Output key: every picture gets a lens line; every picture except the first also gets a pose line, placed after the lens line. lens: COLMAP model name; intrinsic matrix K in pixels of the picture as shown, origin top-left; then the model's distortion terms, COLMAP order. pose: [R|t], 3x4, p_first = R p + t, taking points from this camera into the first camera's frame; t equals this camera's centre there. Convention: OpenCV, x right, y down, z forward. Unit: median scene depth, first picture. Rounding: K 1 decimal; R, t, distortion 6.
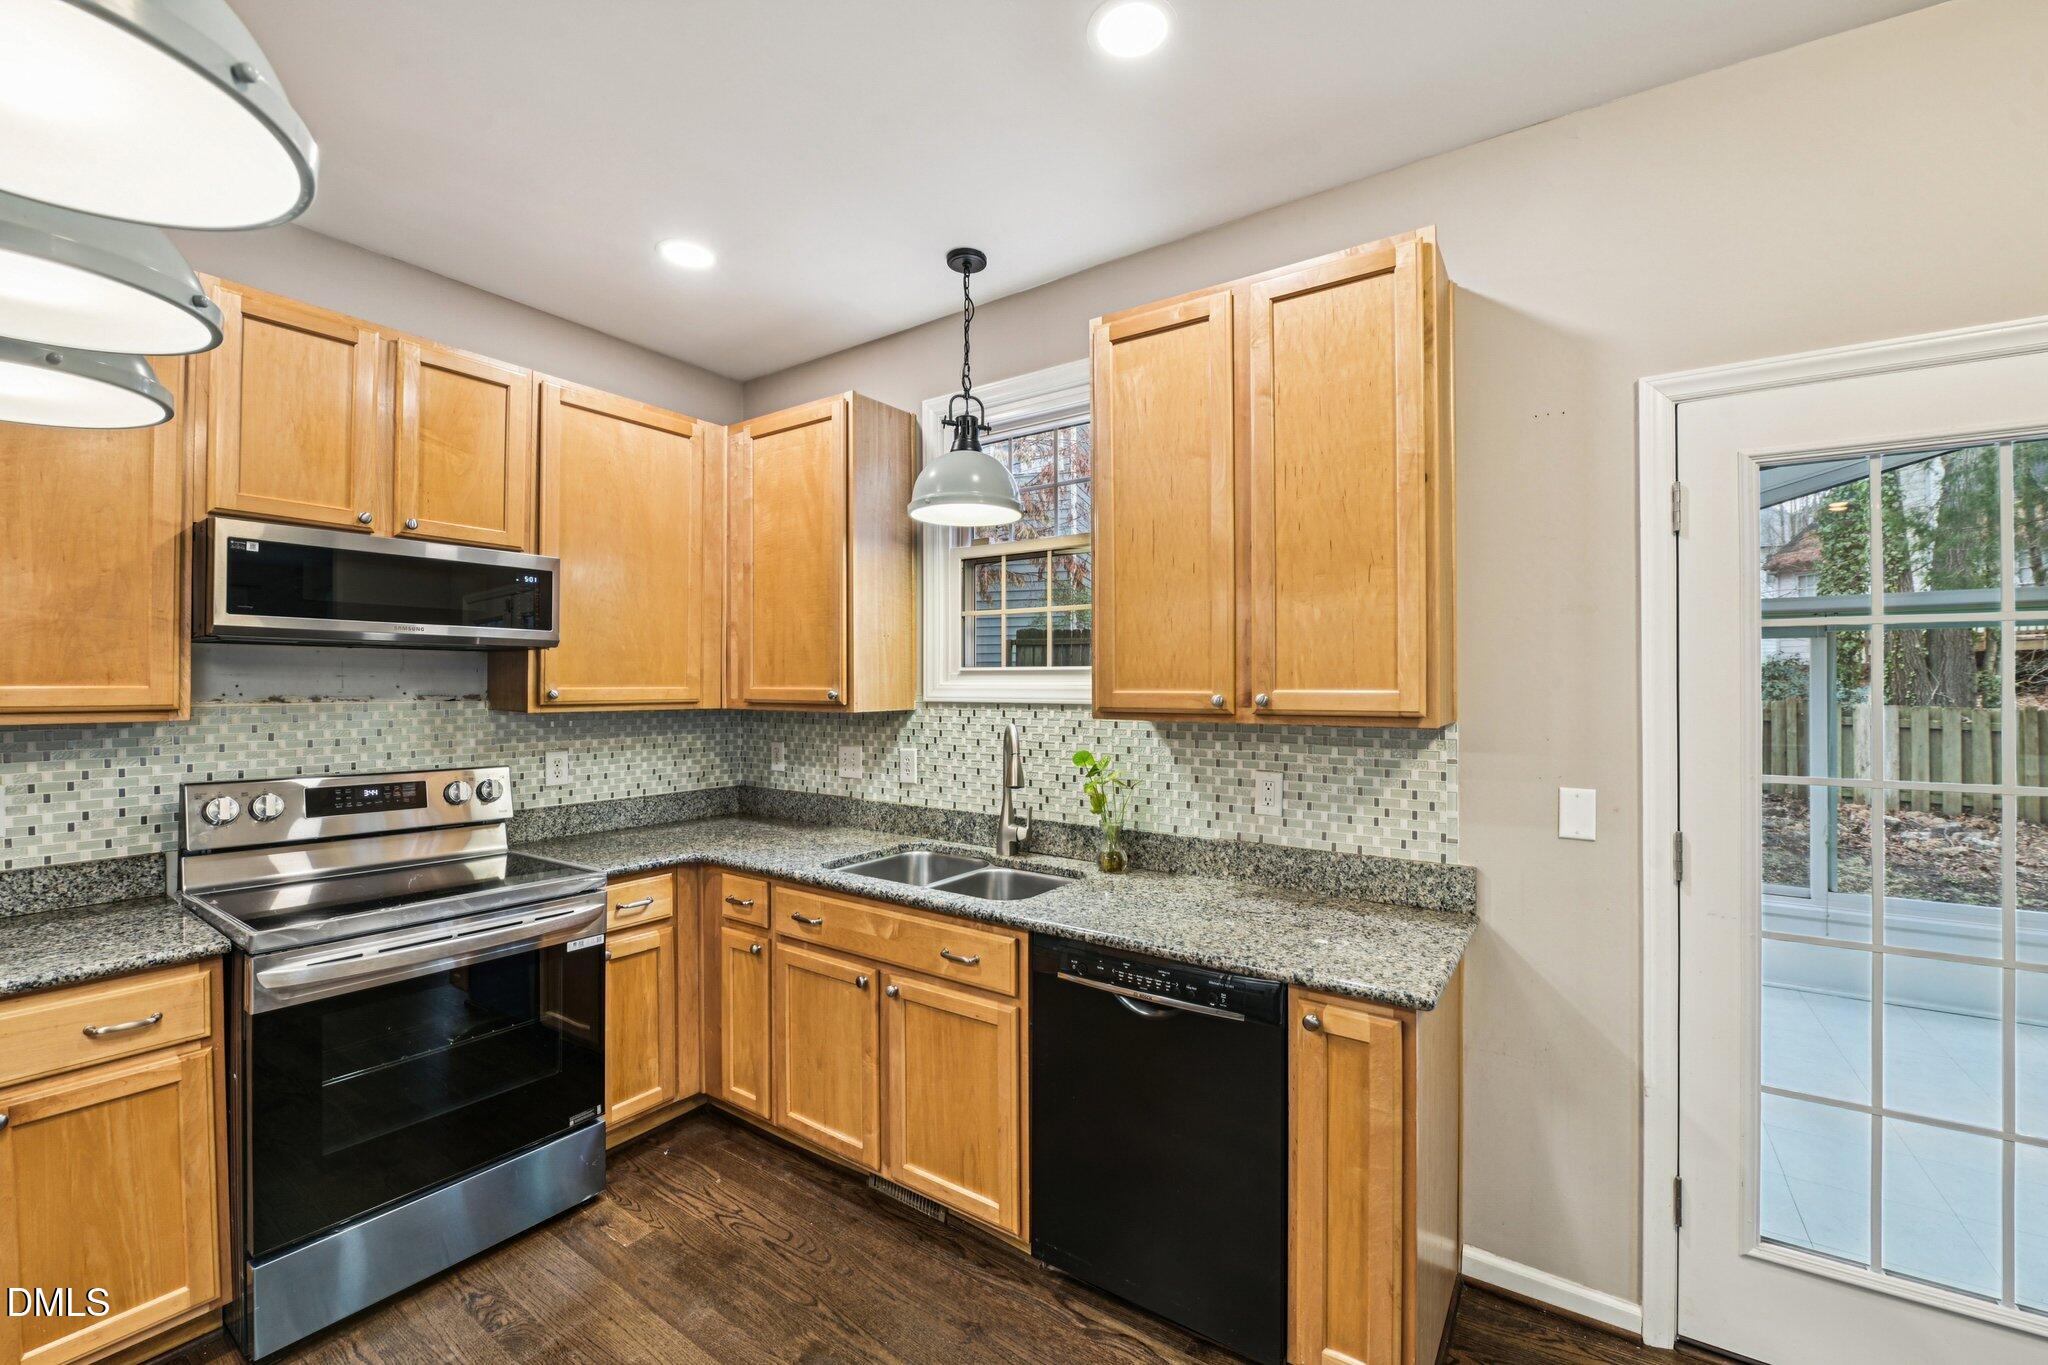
lens RADIAL K [[820.7, 0, 1024.4], [0, 820.7, 684.0], [0, 0, 1]] dist [-0.012175, -0.003349]
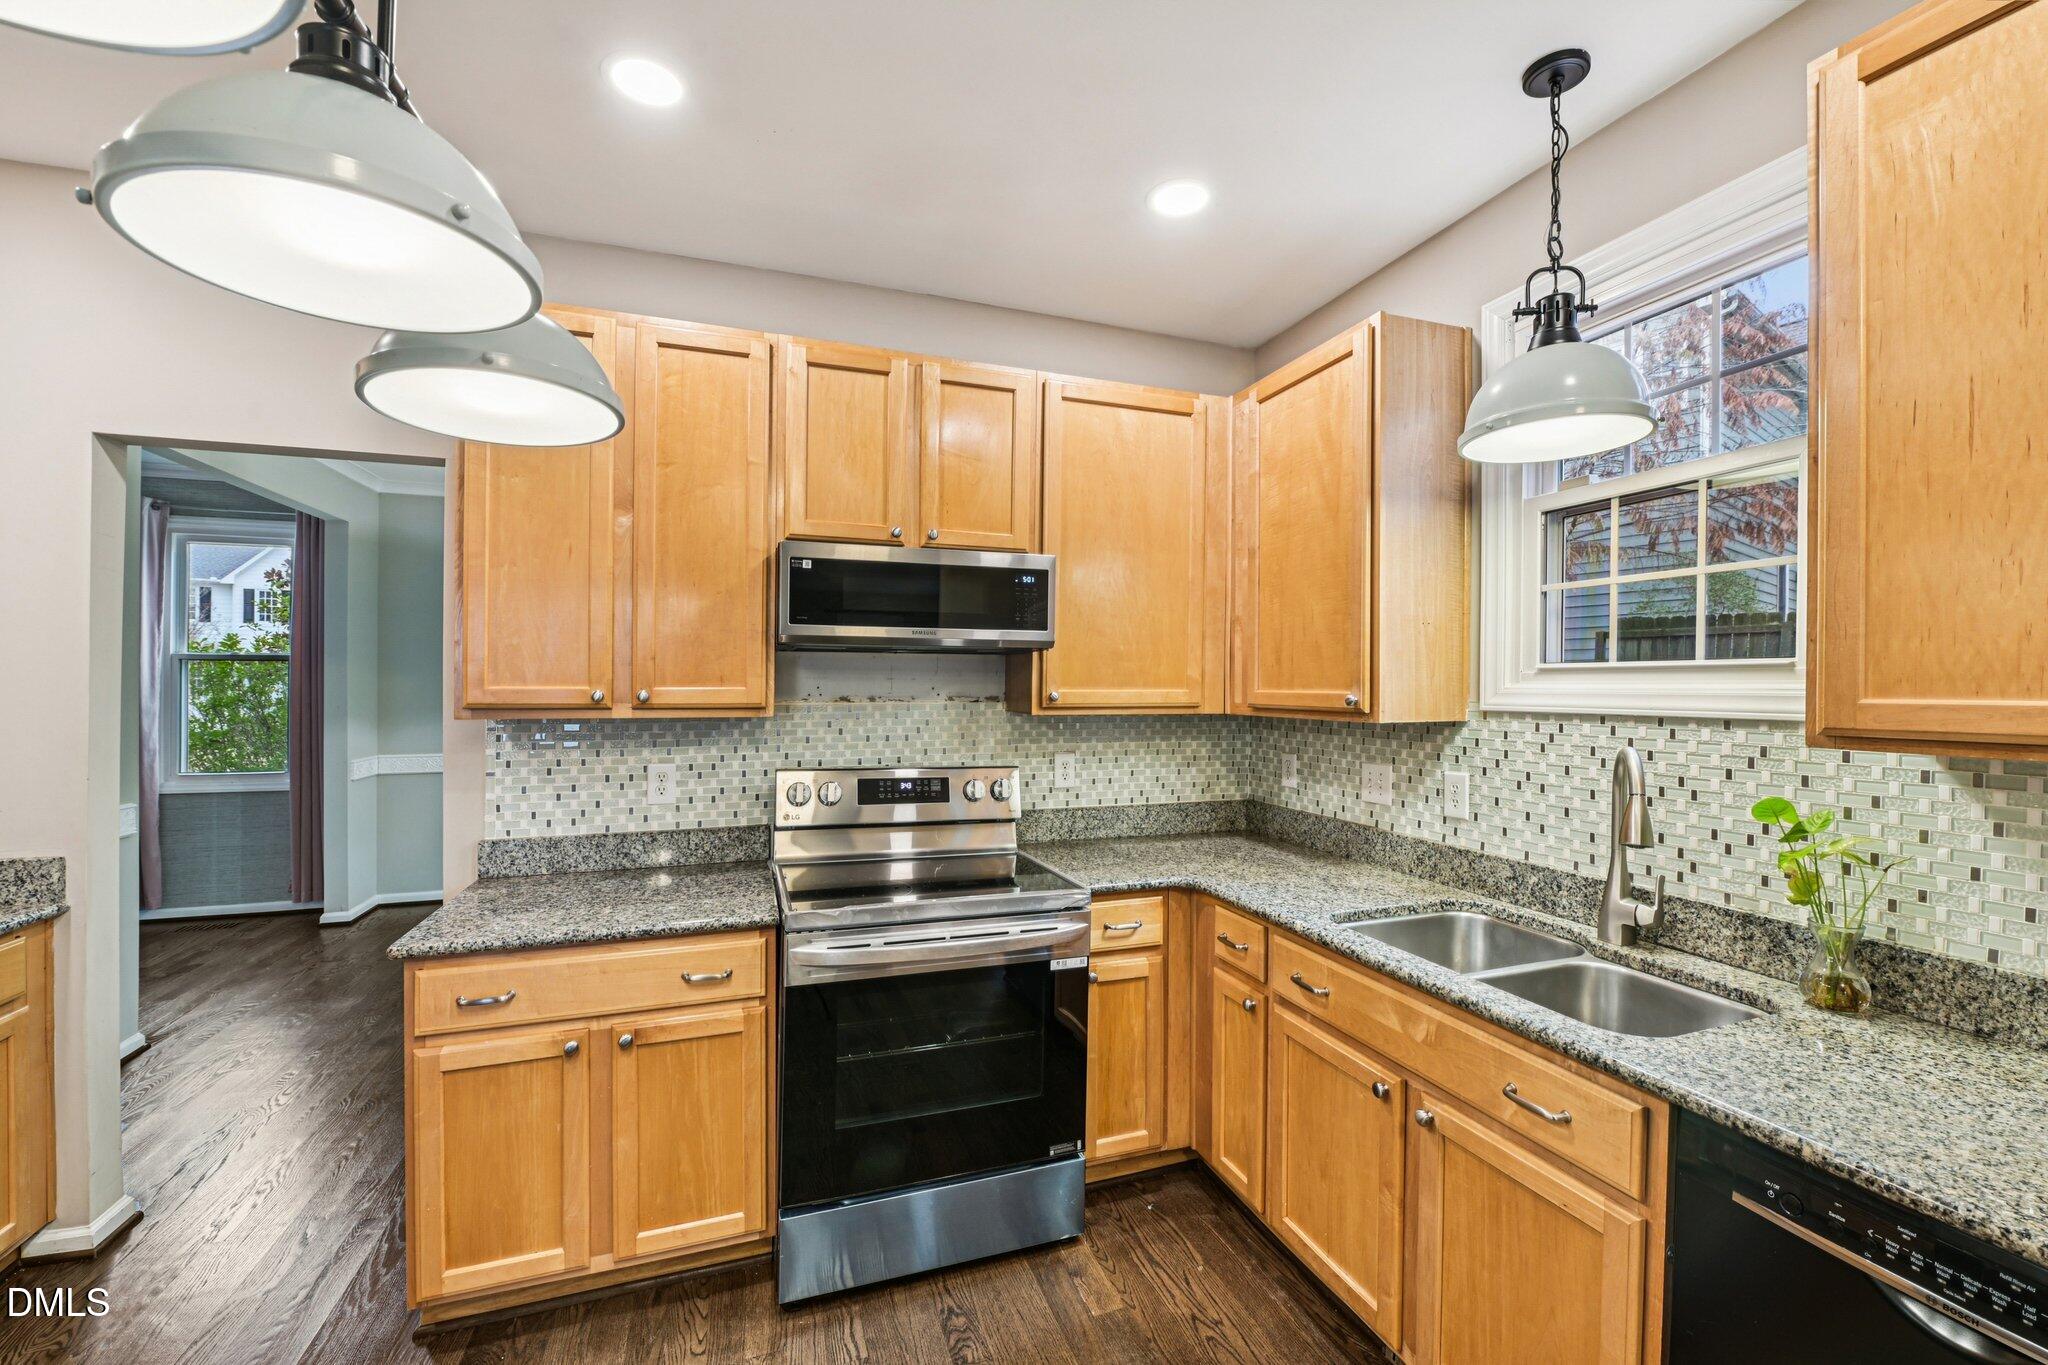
lens RADIAL K [[820.7, 0, 1030.6], [0, 820.7, 697.8], [0, 0, 1]] dist [-0.012175, -0.003349]
pose [[0.810454, 0.009739, -0.585722, -0.023398], [-0.000778, 0.999879, 0.015549, -0.001419], [0.585802, -0.012146, 0.810363, 0.194875]]
